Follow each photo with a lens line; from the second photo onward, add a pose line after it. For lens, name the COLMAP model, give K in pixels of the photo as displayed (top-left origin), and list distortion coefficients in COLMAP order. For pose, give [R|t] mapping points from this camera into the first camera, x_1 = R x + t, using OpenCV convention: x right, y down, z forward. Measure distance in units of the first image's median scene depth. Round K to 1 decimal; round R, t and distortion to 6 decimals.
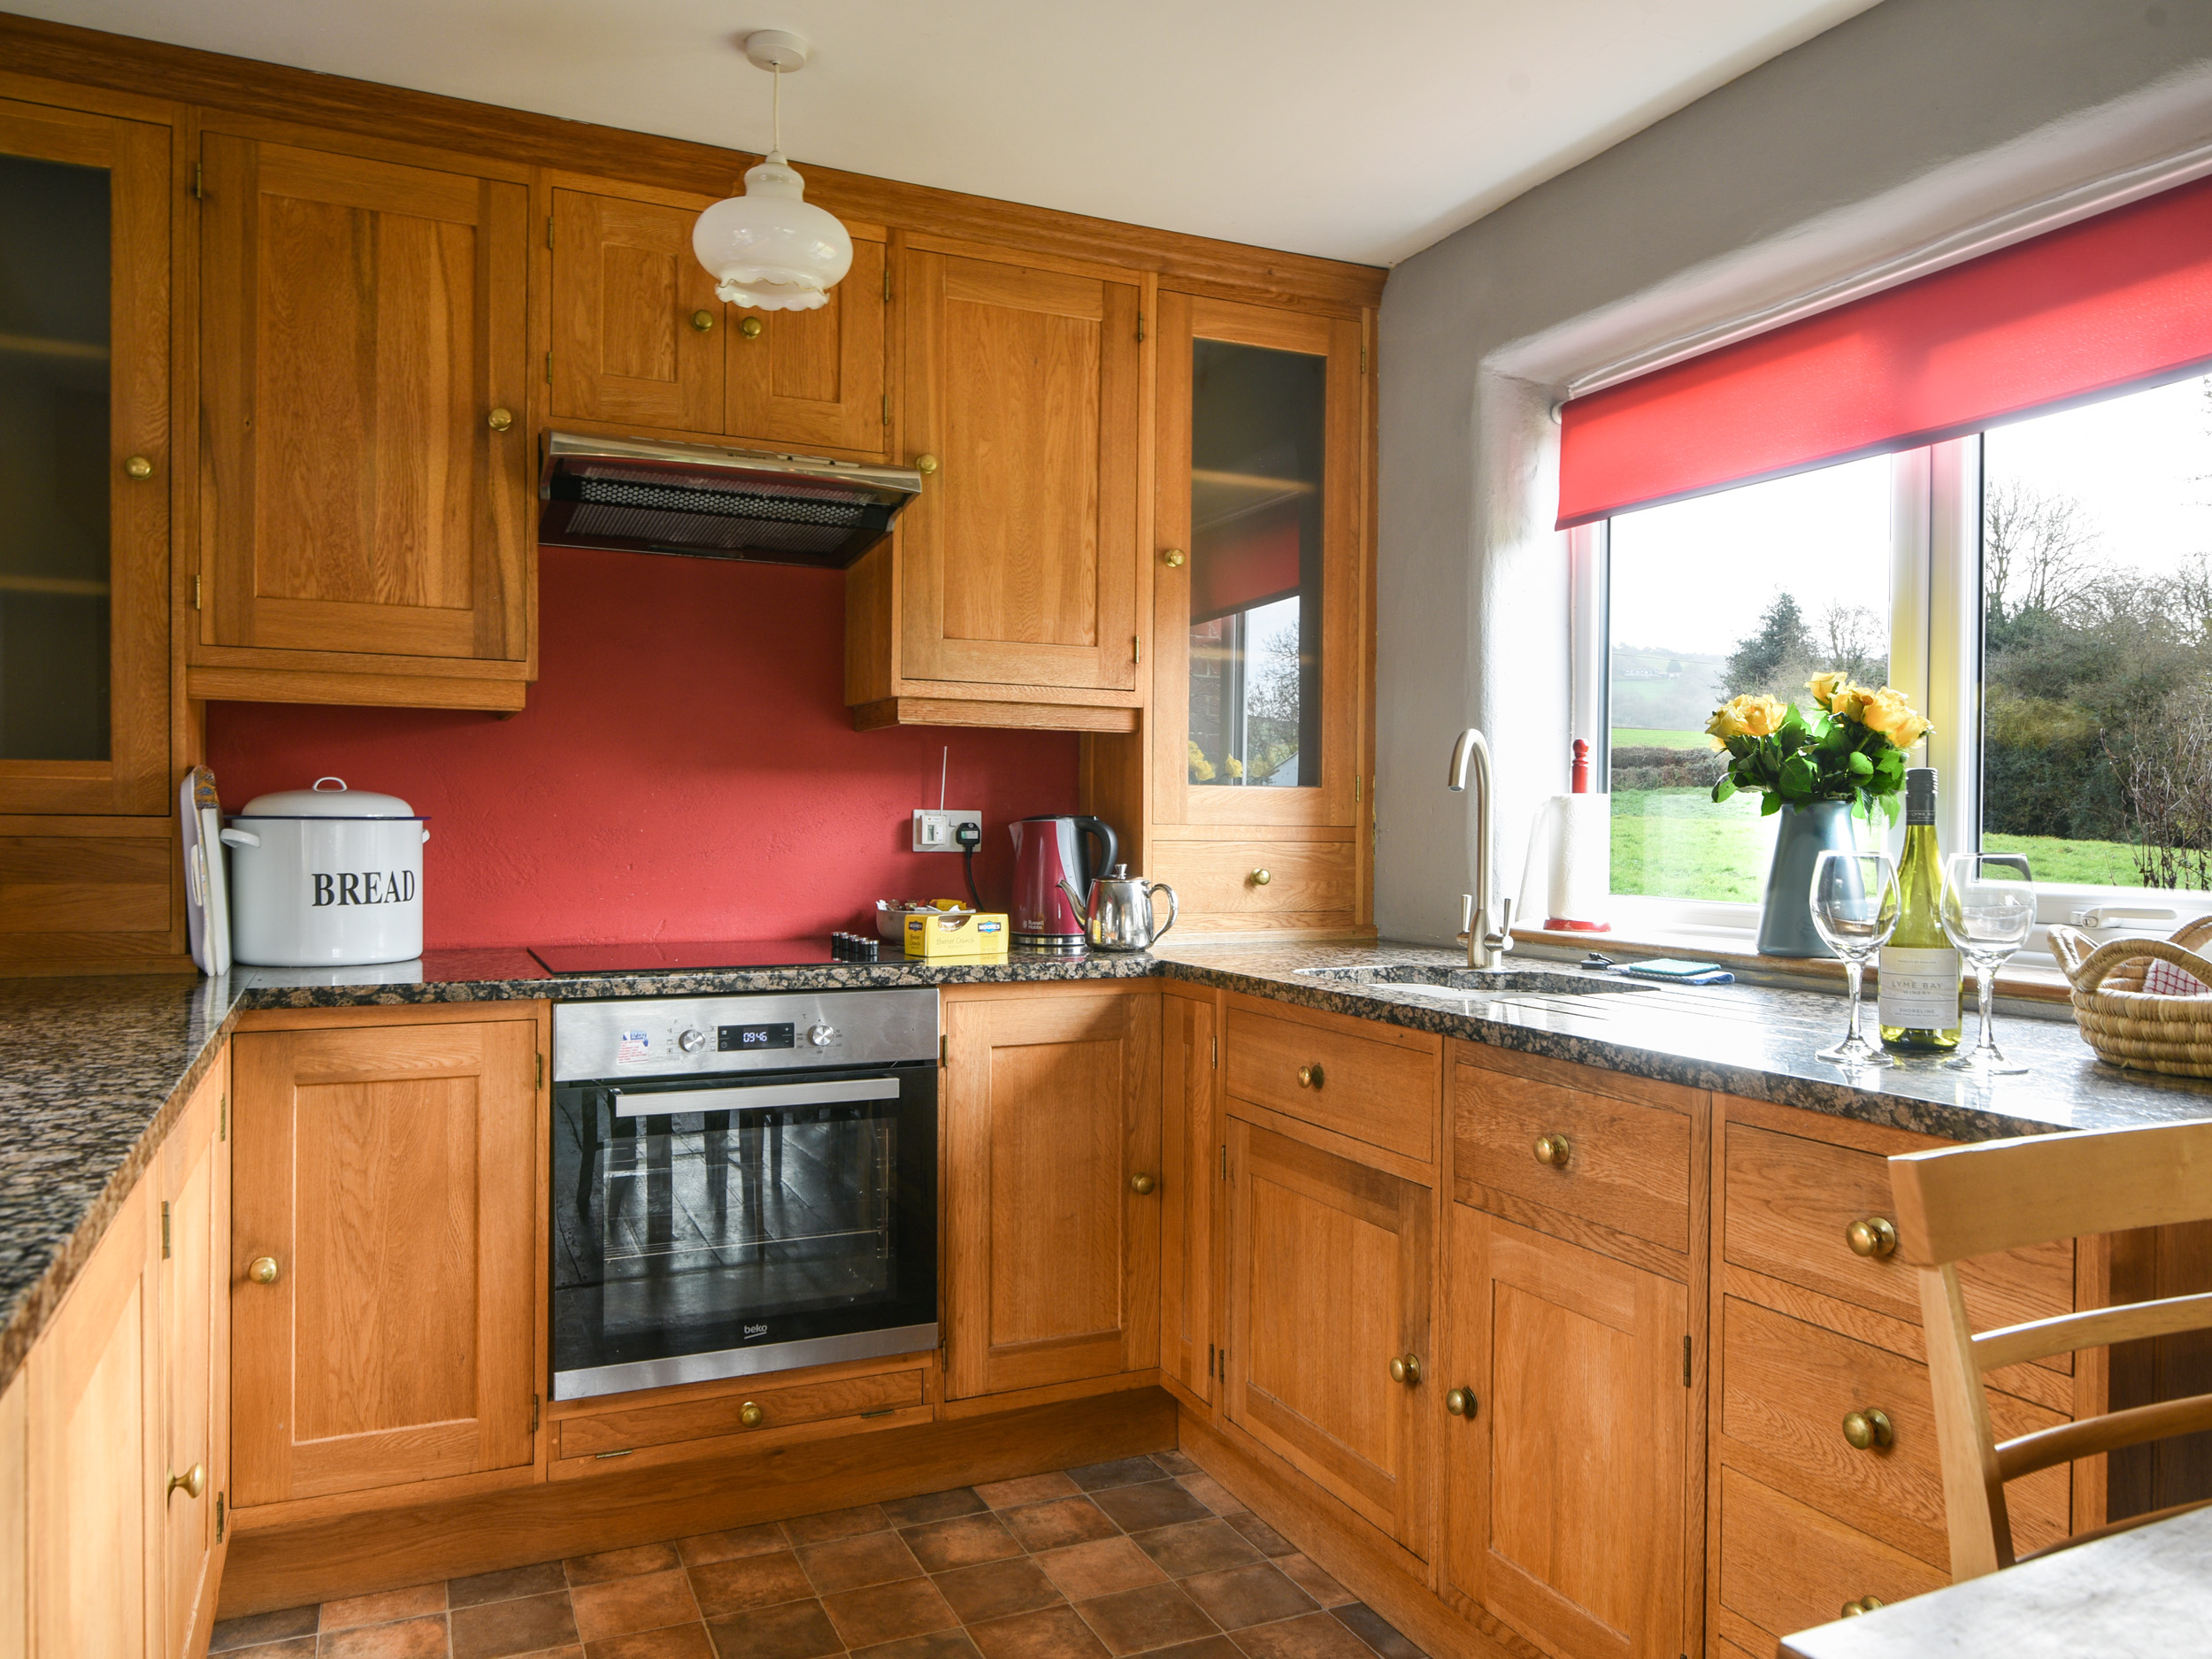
lens RADIAL K [[1534.1, 0, 1106.0], [0, 1534.1, 829.5], [0, 0, 1]] dist [-0.006395, -0.001159]
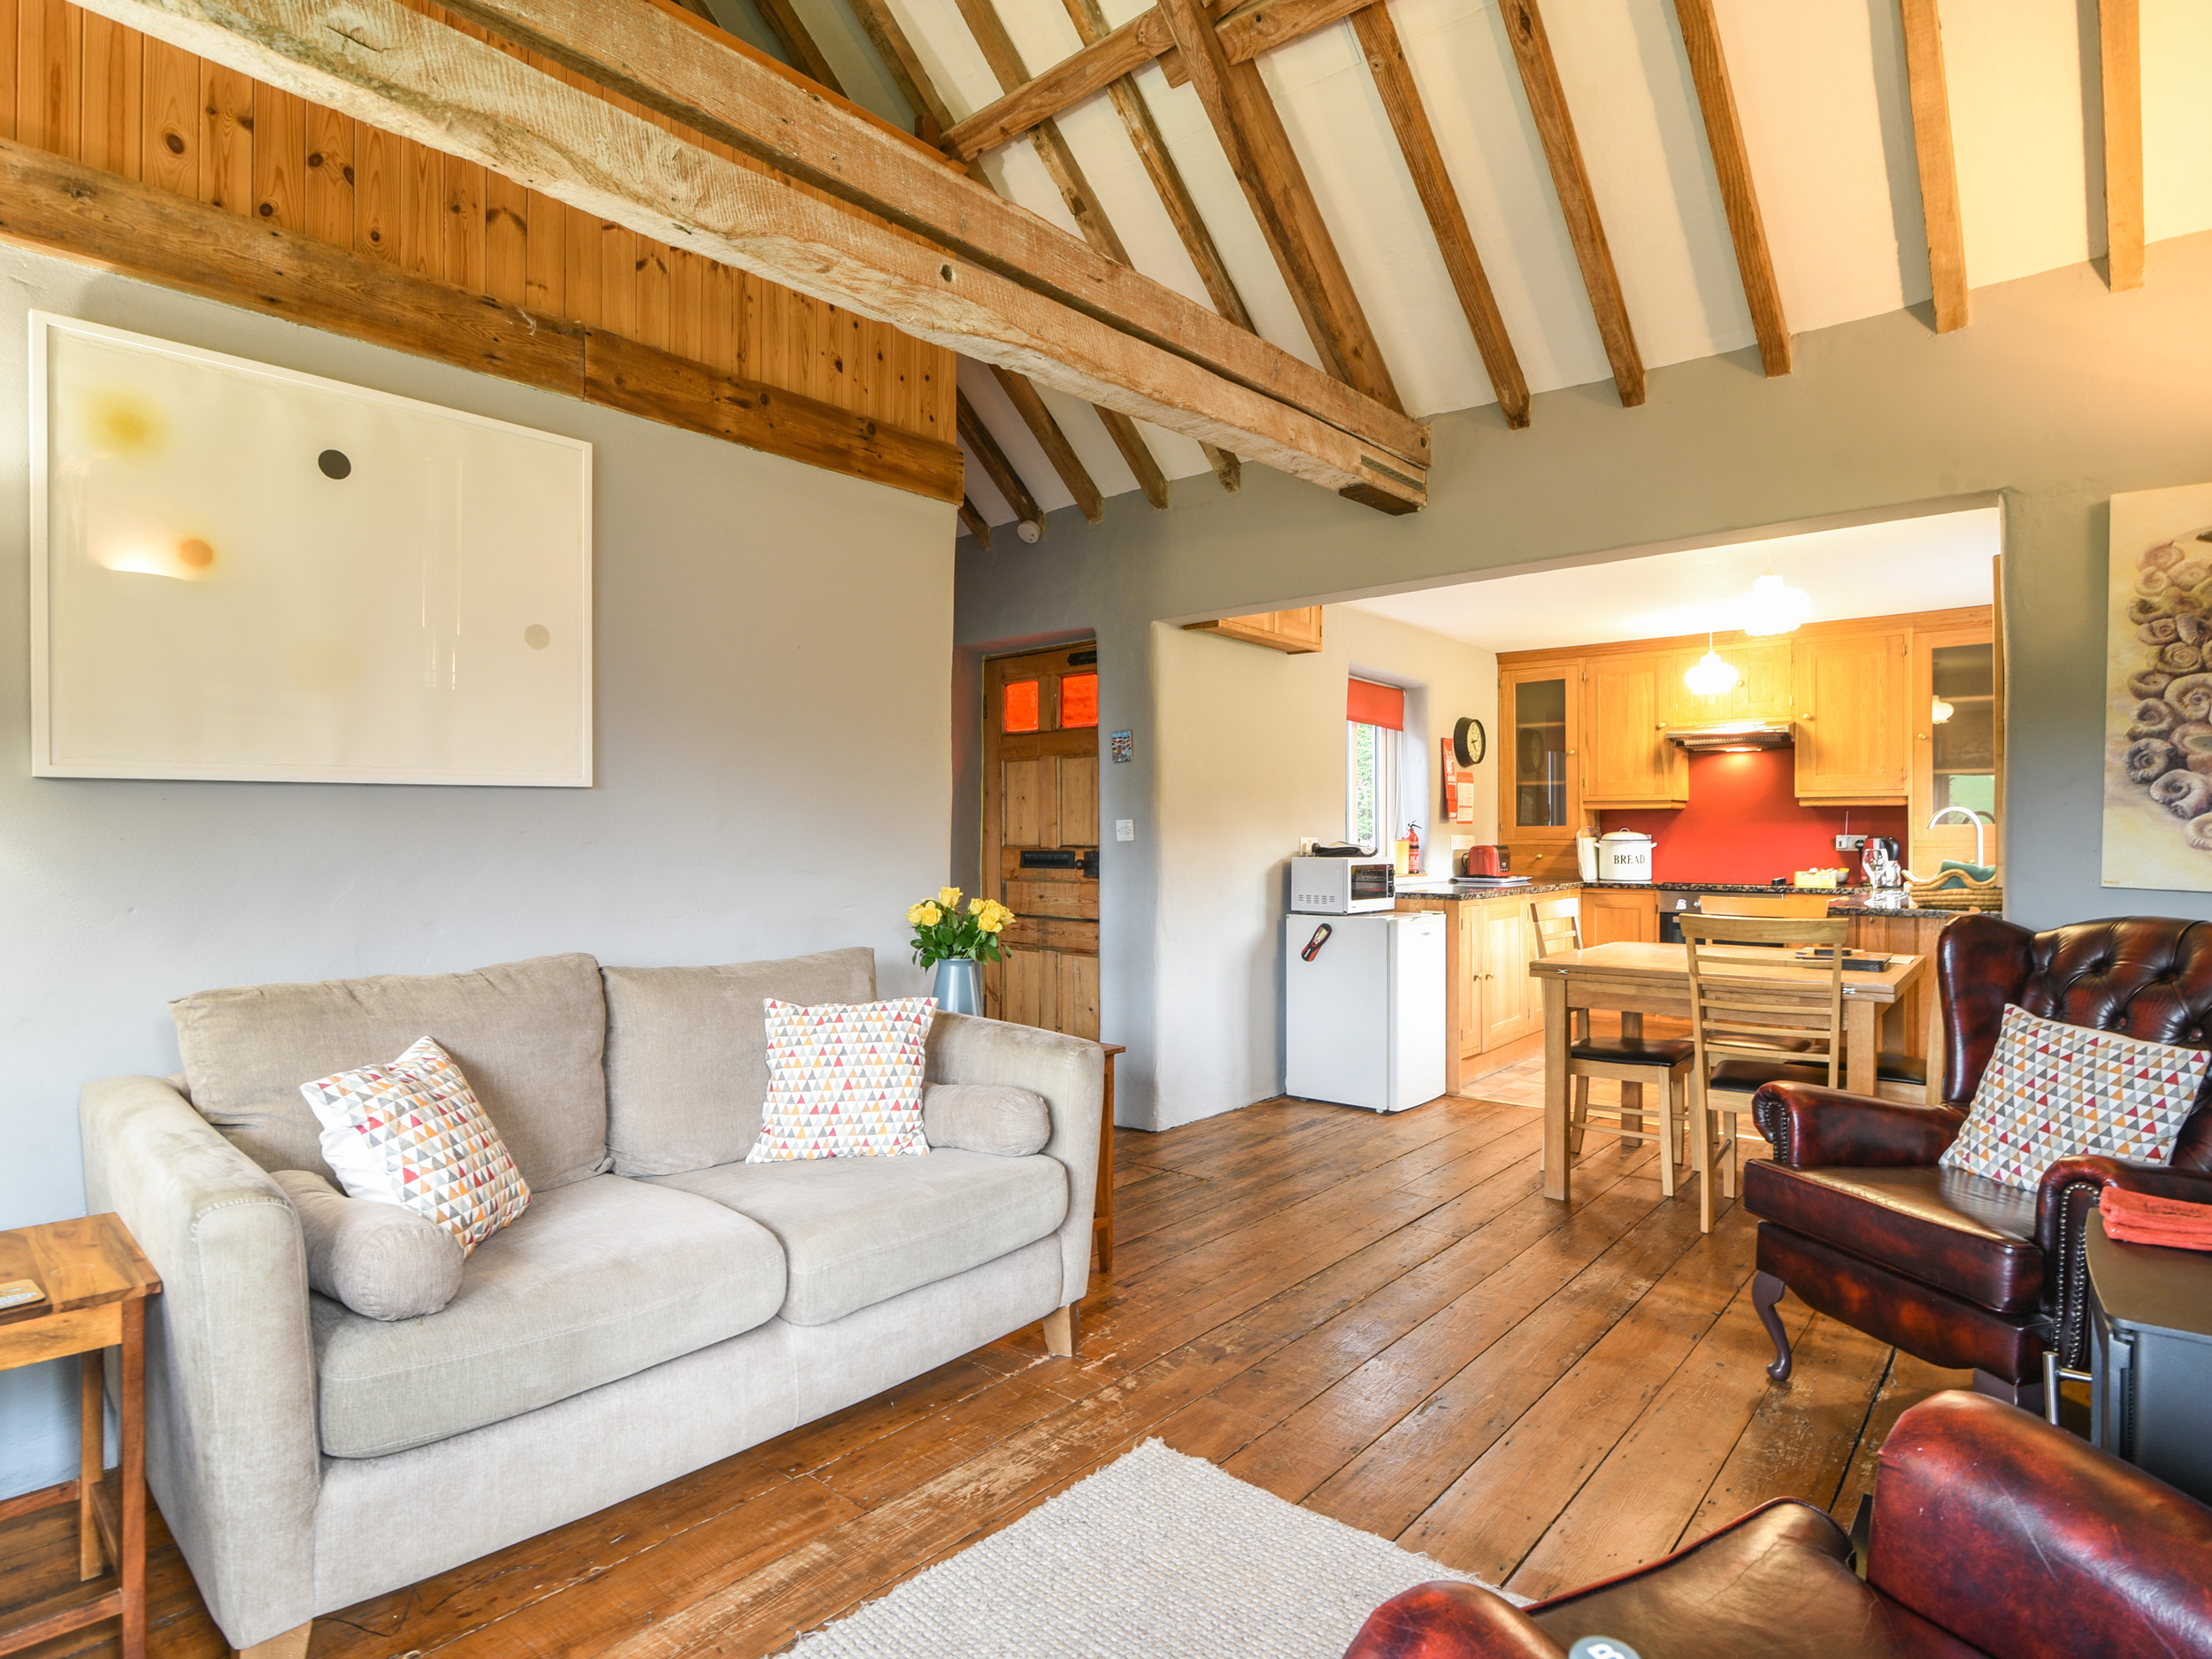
lens RADIAL K [[1153.0, 0, 1104.6], [0, 1153.0, 839.6], [0, 0, 1]] dist [-0.020695, 0.000343]
pose [[0.390945, 0.003438, -0.920408, 1.533045], [-0.001180, 0.999994, 0.003234, -0.012600], [0.920413, -0.000178, 0.390947, -1.201976]]
